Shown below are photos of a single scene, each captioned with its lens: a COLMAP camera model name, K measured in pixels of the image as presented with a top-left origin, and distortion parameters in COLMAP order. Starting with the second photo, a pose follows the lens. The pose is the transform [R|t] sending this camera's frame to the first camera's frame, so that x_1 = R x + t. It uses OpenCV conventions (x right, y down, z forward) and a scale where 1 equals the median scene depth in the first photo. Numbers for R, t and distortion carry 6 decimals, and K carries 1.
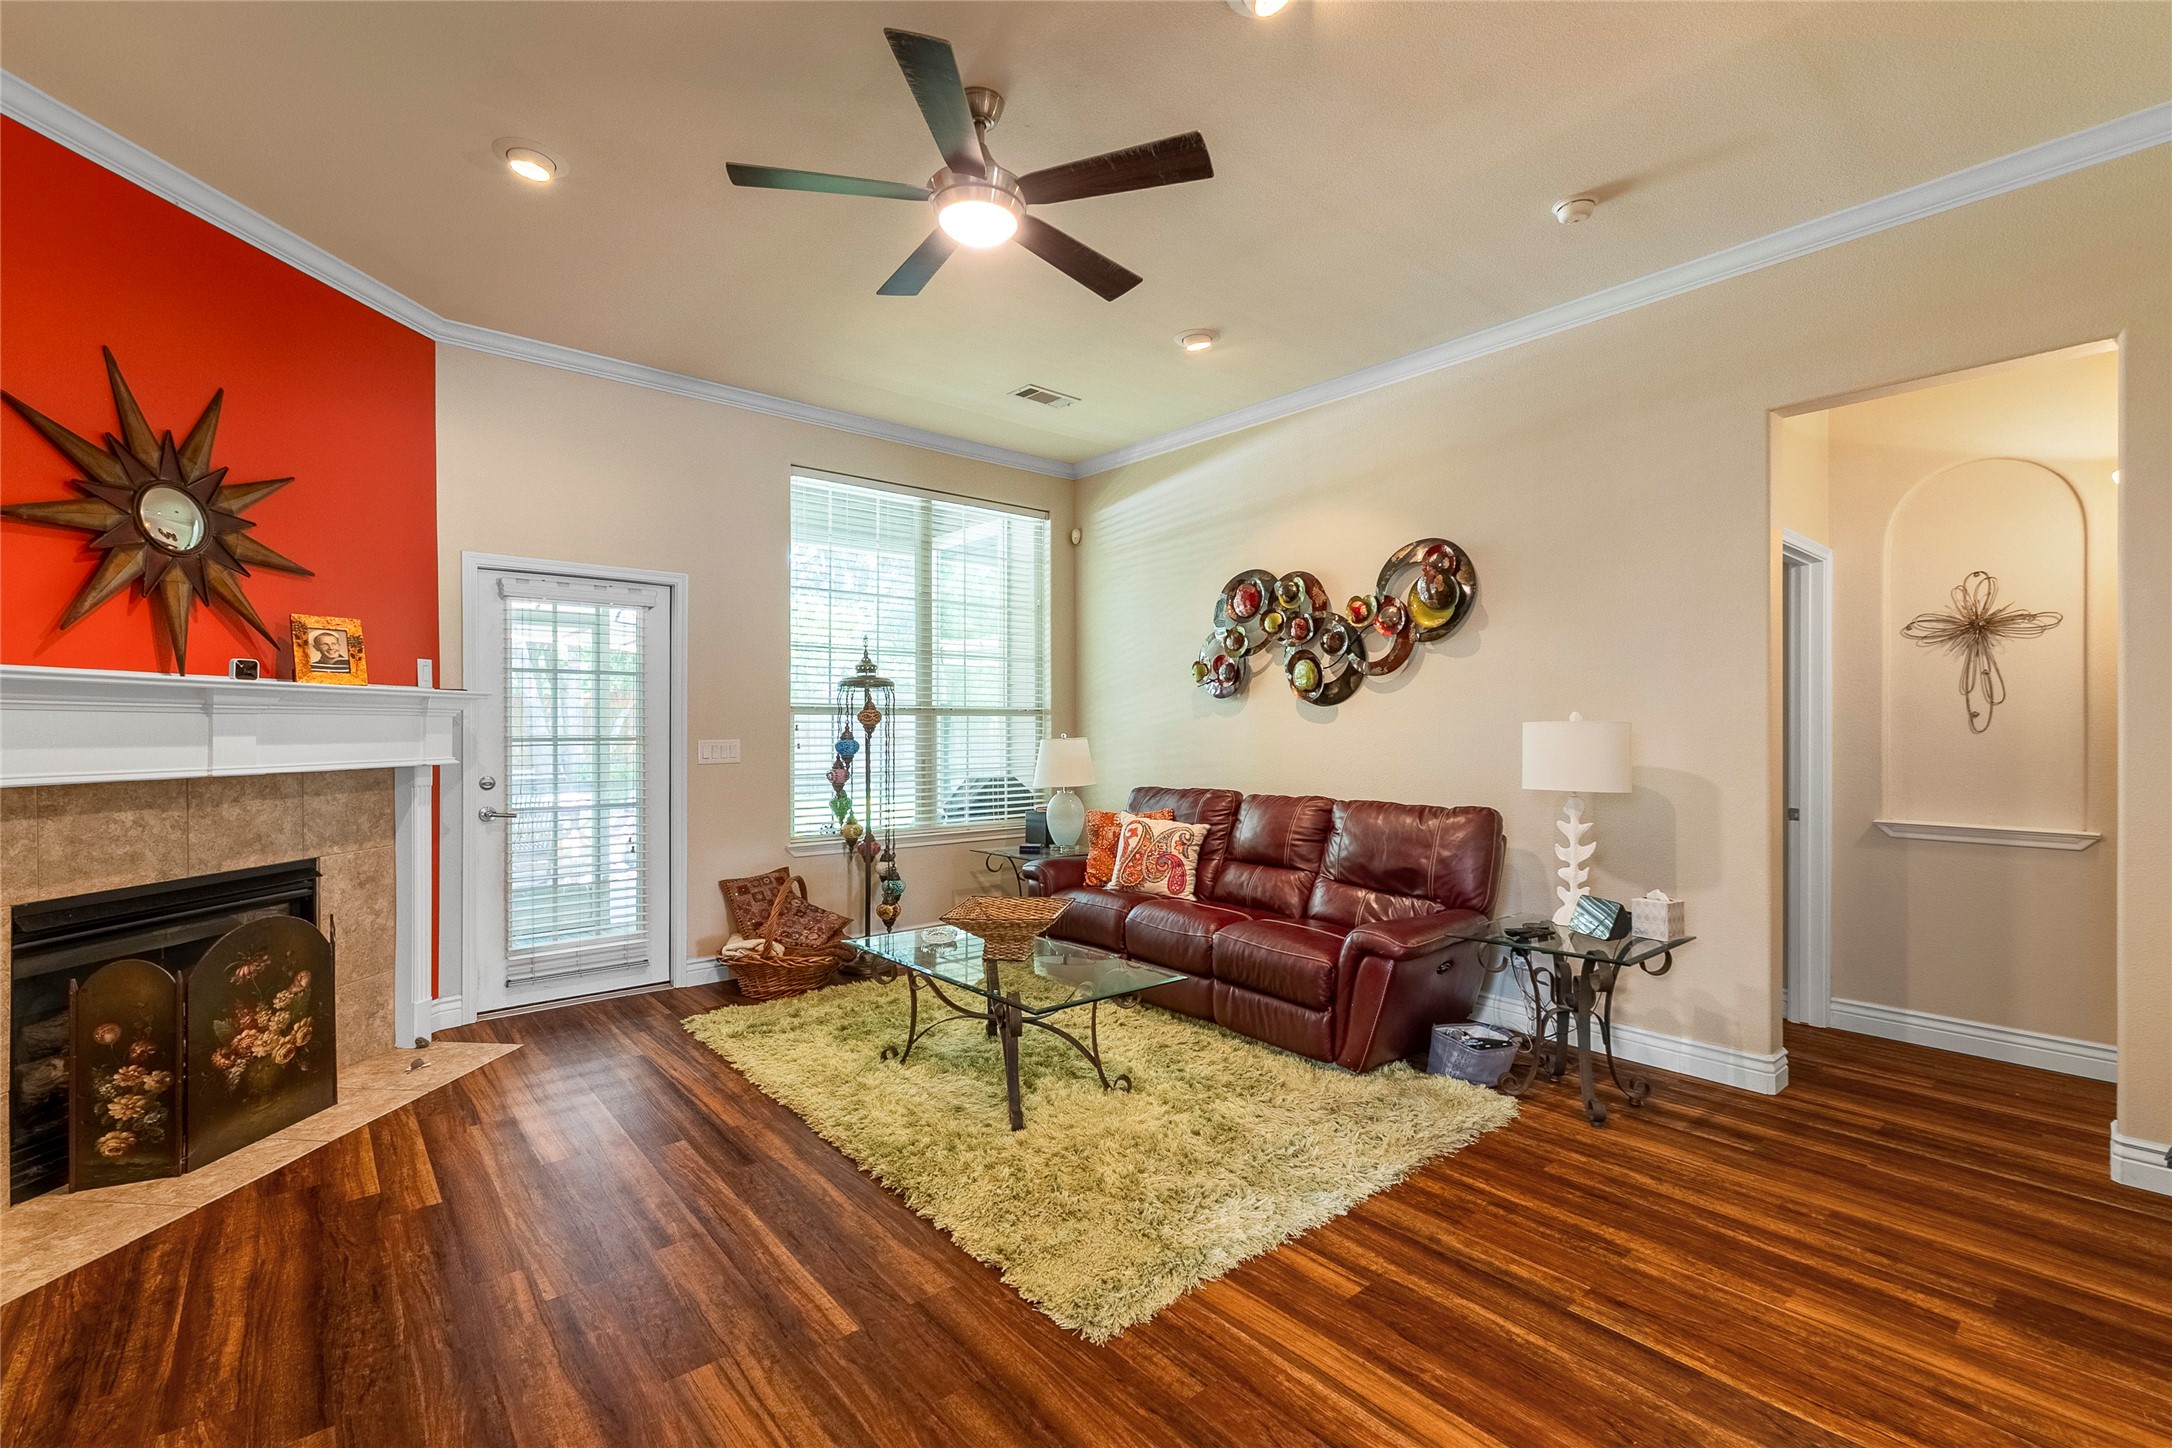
lens RADIAL K [[935.2, 0, 1087.7], [0, 935.2, 730.3], [0, 0, 1]] dist [0.001326, 0.001759]
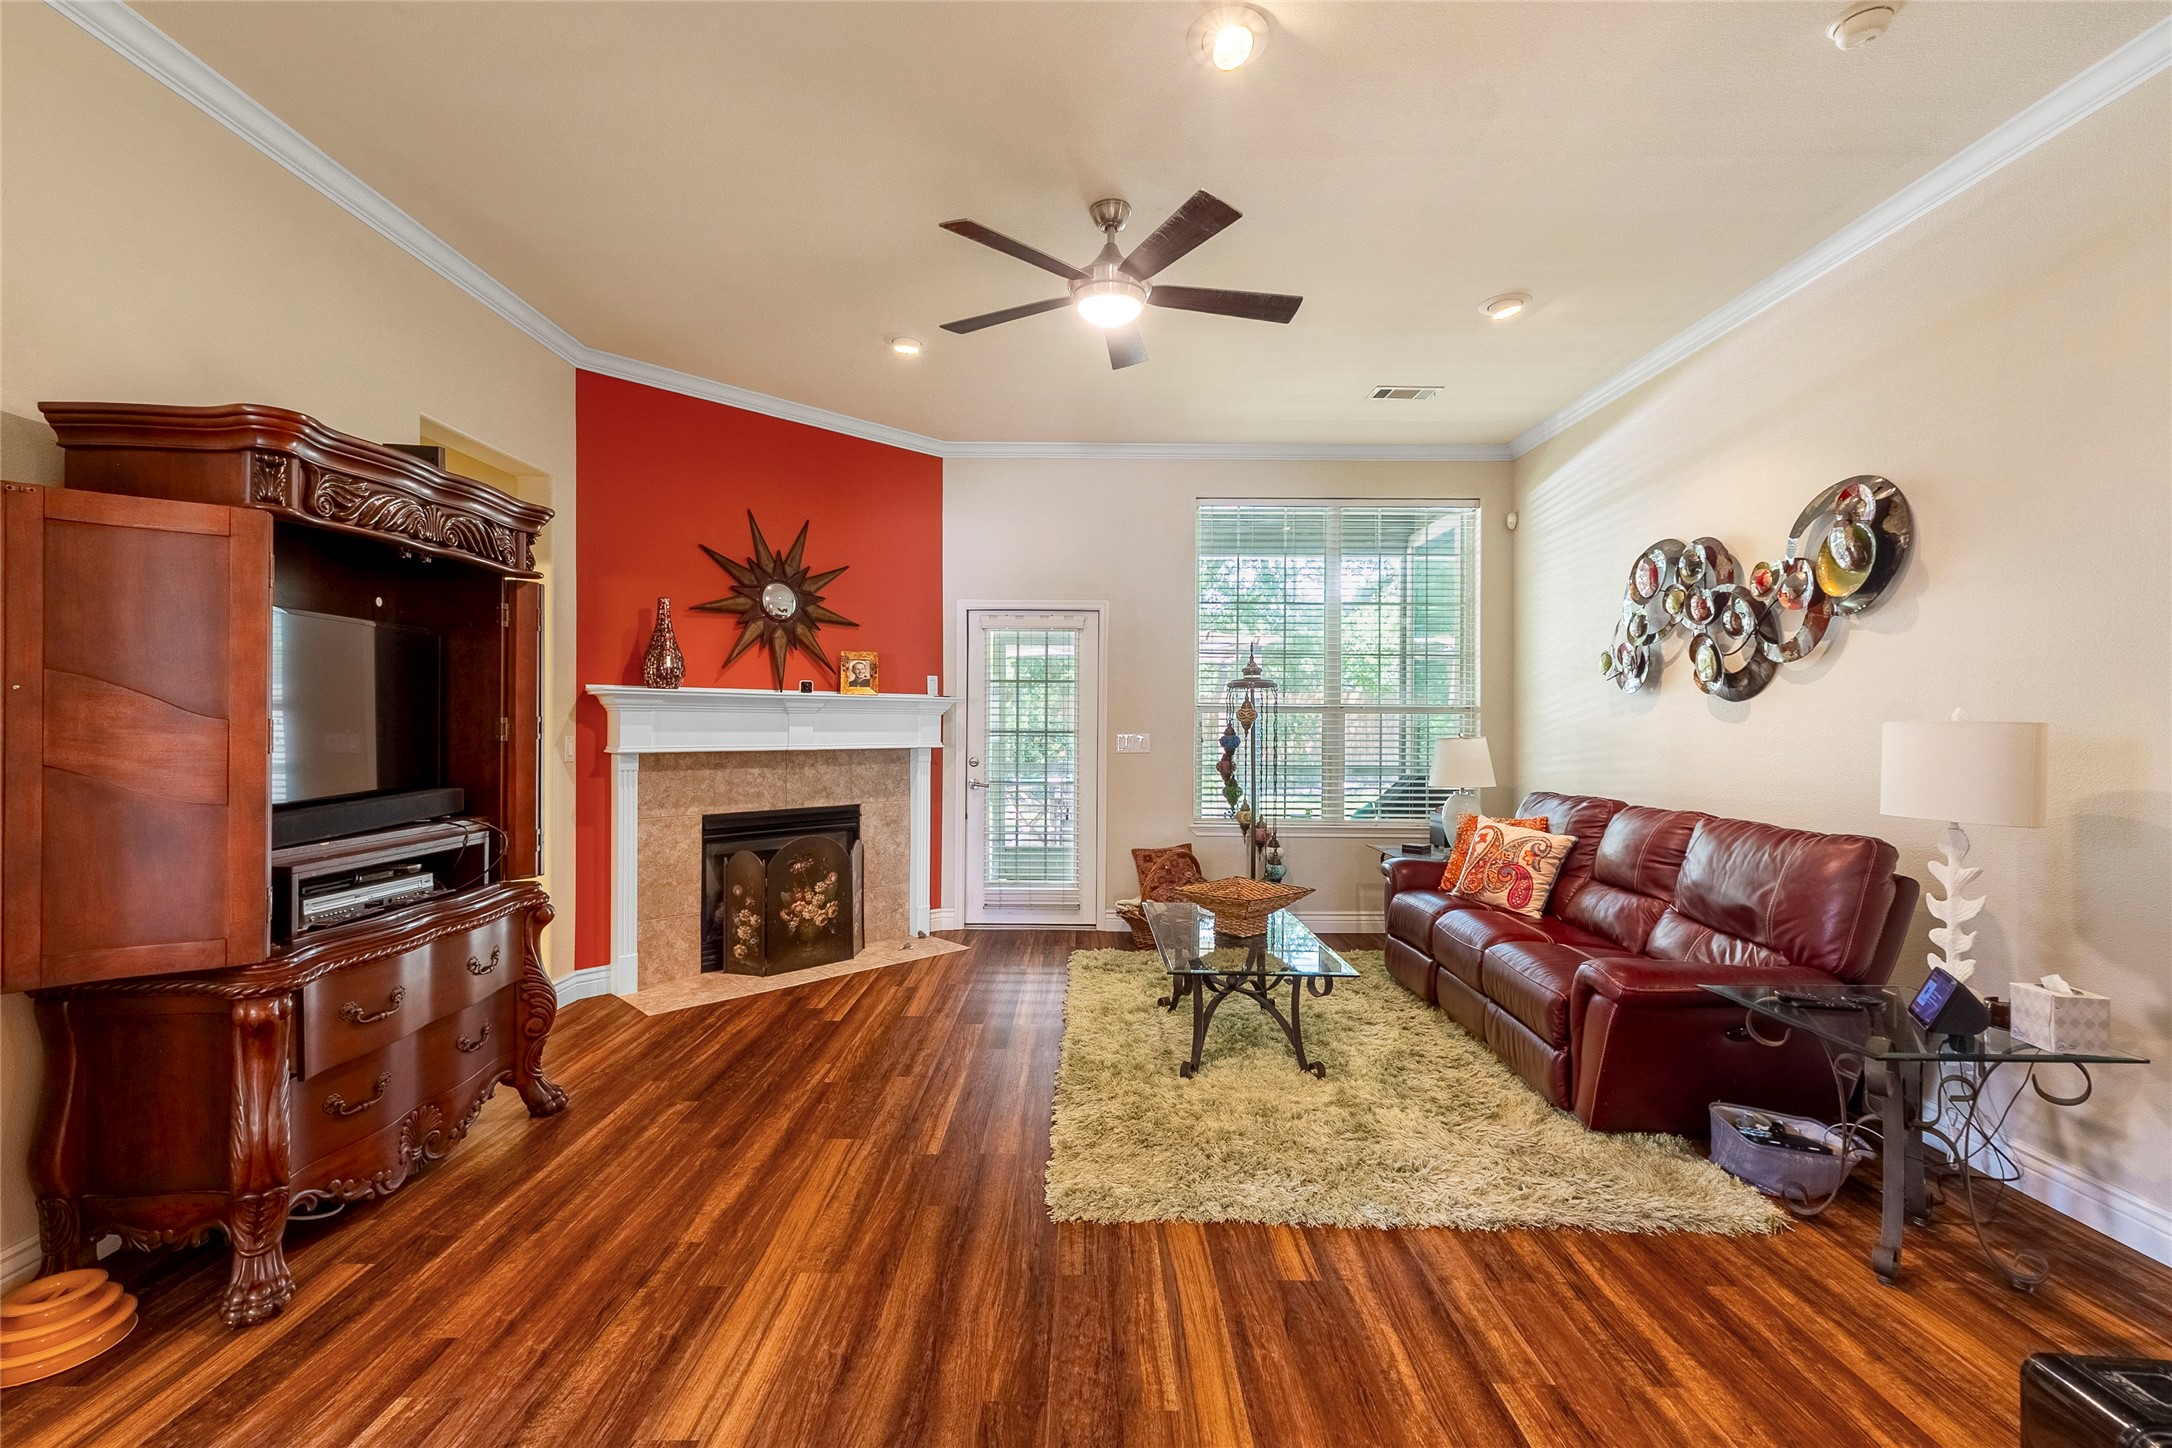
lens RADIAL K [[935.2, 0, 1089.8], [0, 935.2, 717.2], [0, 0, 1]] dist [0.001326, 0.001759]
pose [[0.764397, 0.001521, -0.644744, 0.424007], [-0.008614, 0.999932, -0.007853, -0.000979], [0.644688, 0.011557, 0.764358, 0.037544]]
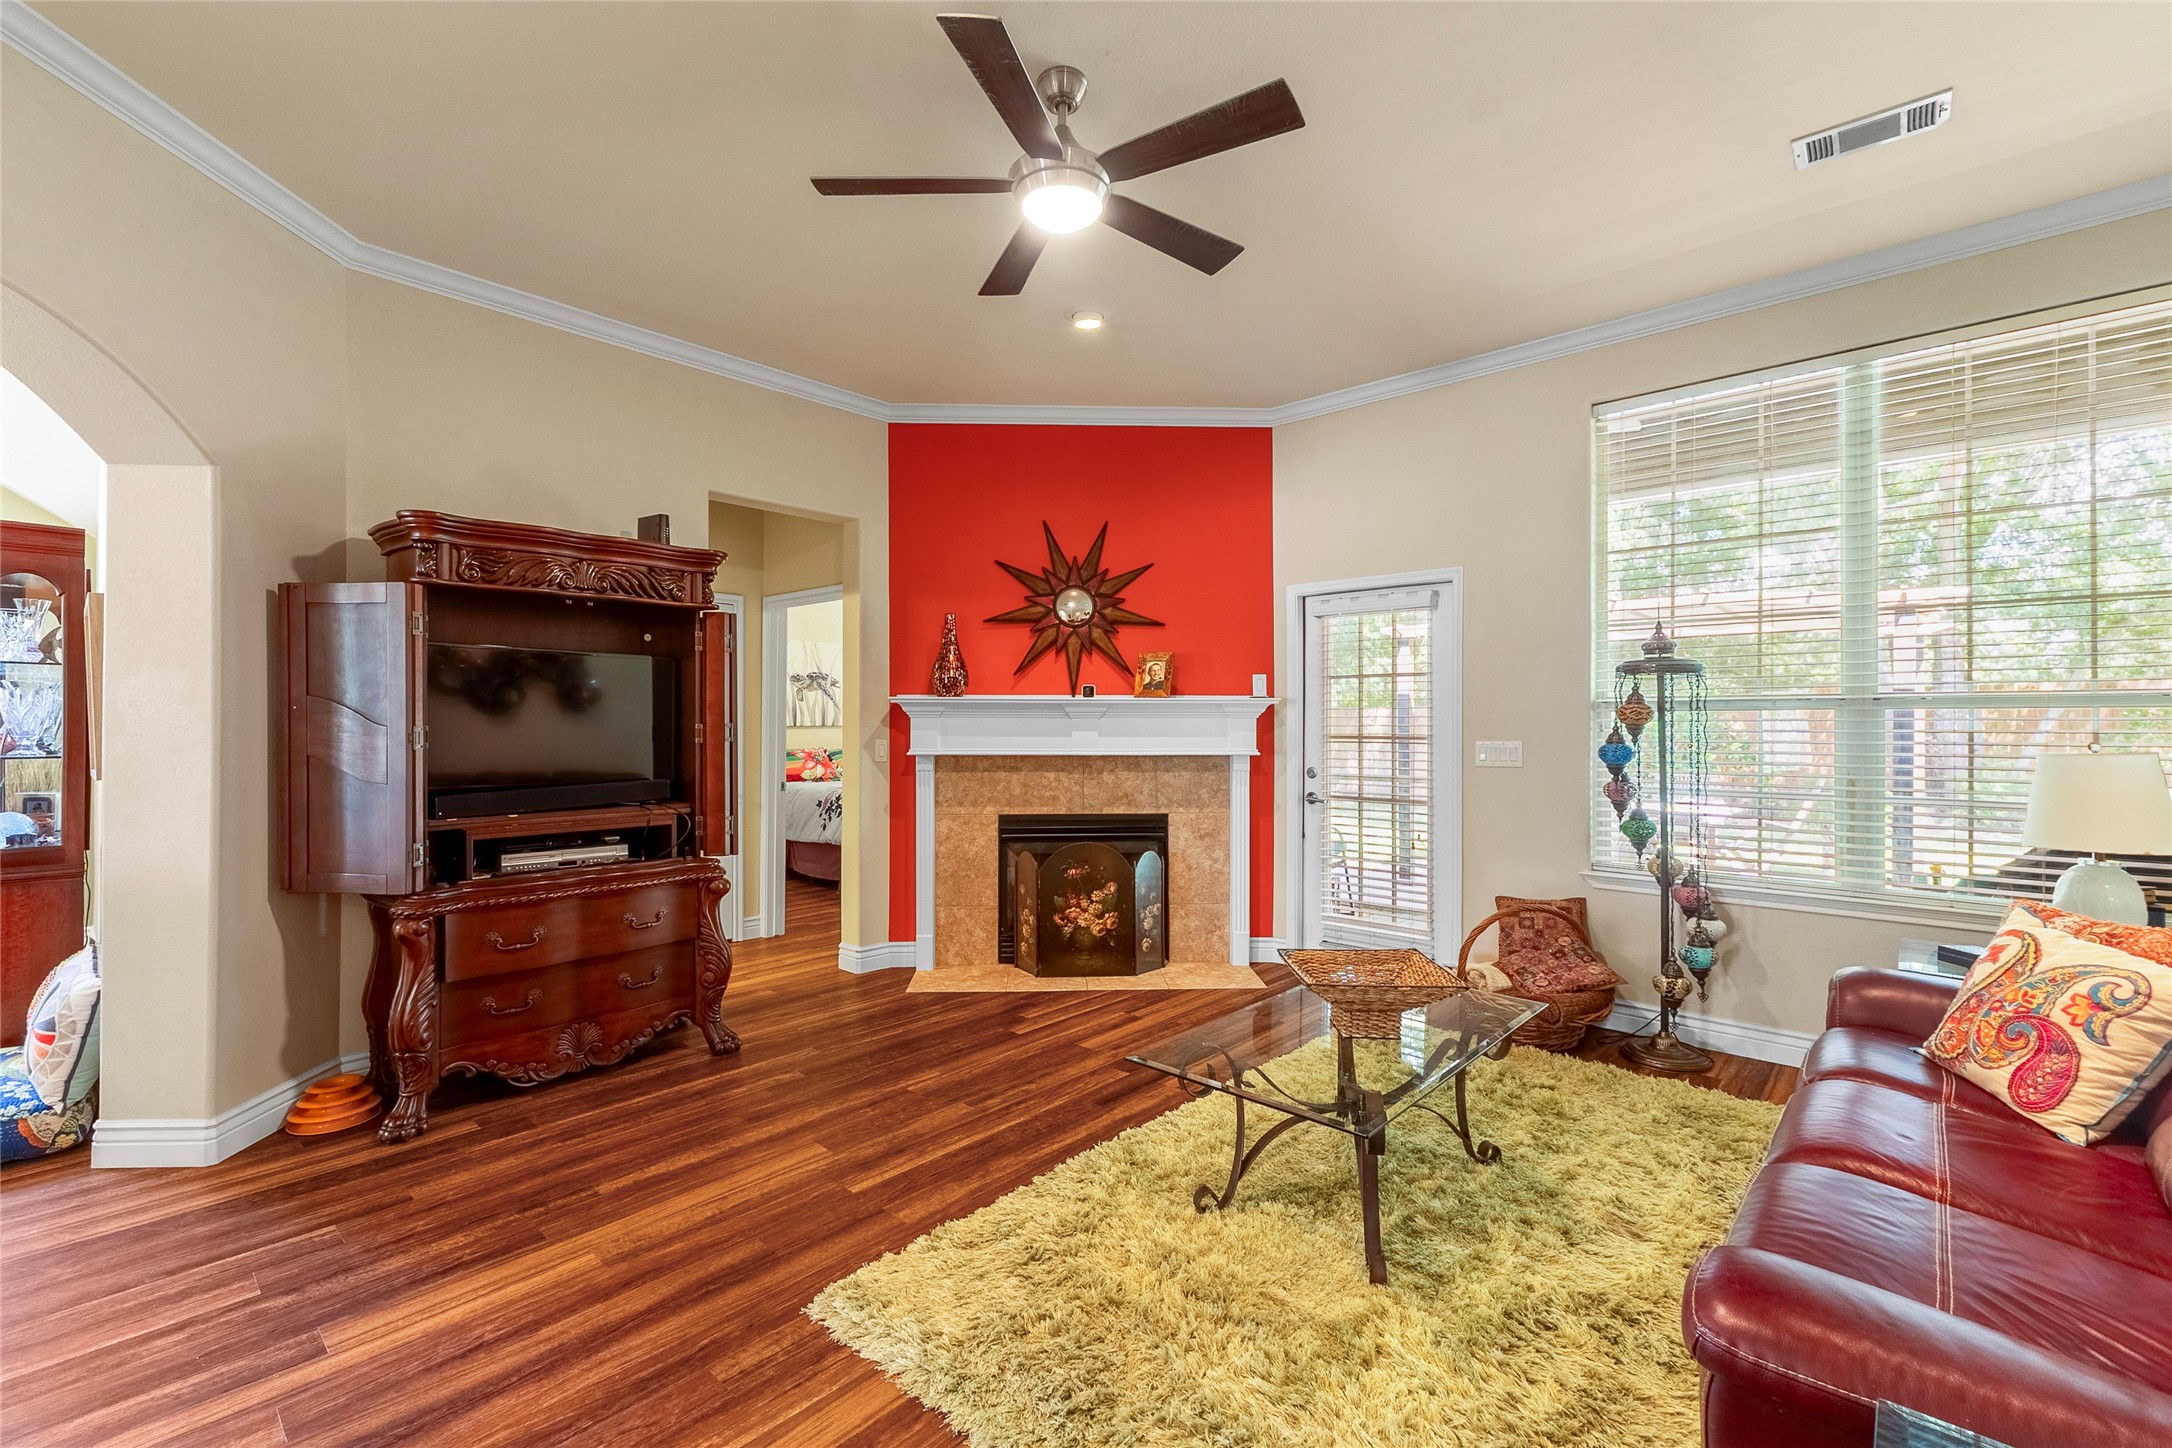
lens RADIAL K [[935.2, 0, 1084.4], [0, 935.2, 720.9], [0, 0, 1]] dist [0.001326, 0.001759]
pose [[0.126071, -0.003721, -0.992014, 0.553411], [-0.004902, 0.999978, -0.004374, -0.003767], [0.992009, 0.005414, 0.126051, 0.589466]]
